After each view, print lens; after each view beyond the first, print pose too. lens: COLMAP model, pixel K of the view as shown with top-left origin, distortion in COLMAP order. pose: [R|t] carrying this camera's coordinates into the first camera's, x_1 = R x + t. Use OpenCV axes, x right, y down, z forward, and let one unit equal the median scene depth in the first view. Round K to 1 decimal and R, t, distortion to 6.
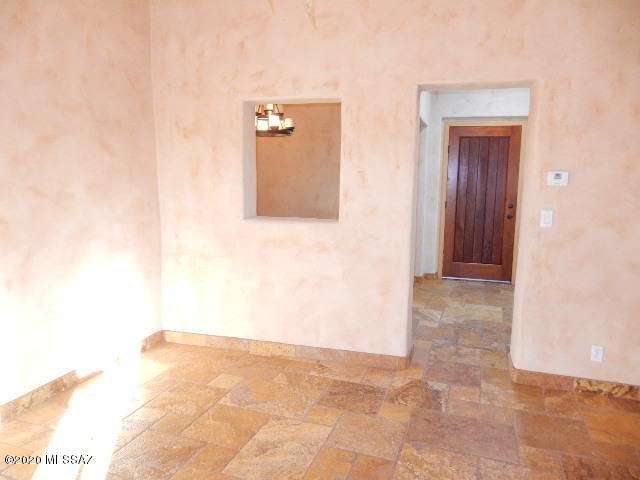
lens RADIAL K [[468.4, 0, 321.8], [0, 468.4, 241.4], [0, 0, 1]] dist [-0.007145, -0.002860]
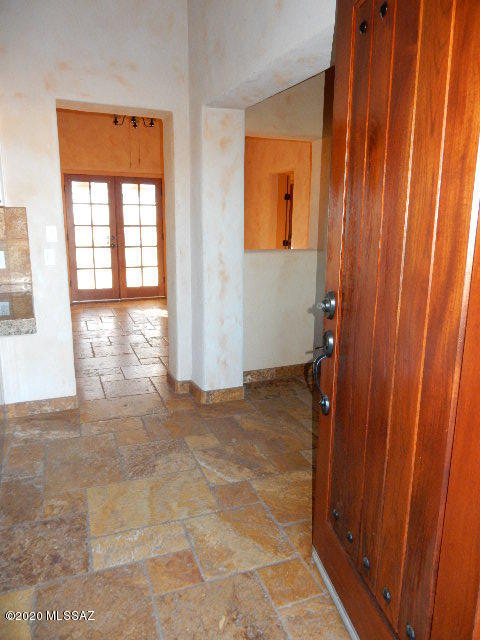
lens RADIAL K [[468.4, 0, 240.0], [0, 468.4, 319.0], [0, 0, 1]] dist [-0.007145, -0.002860]
pose [[-0.769580, 0.107245, -0.629480, 0.787931], [-0.112193, 0.947751, 0.298632, -0.240744], [0.628617, 0.300444, -0.717338, 1.995534]]
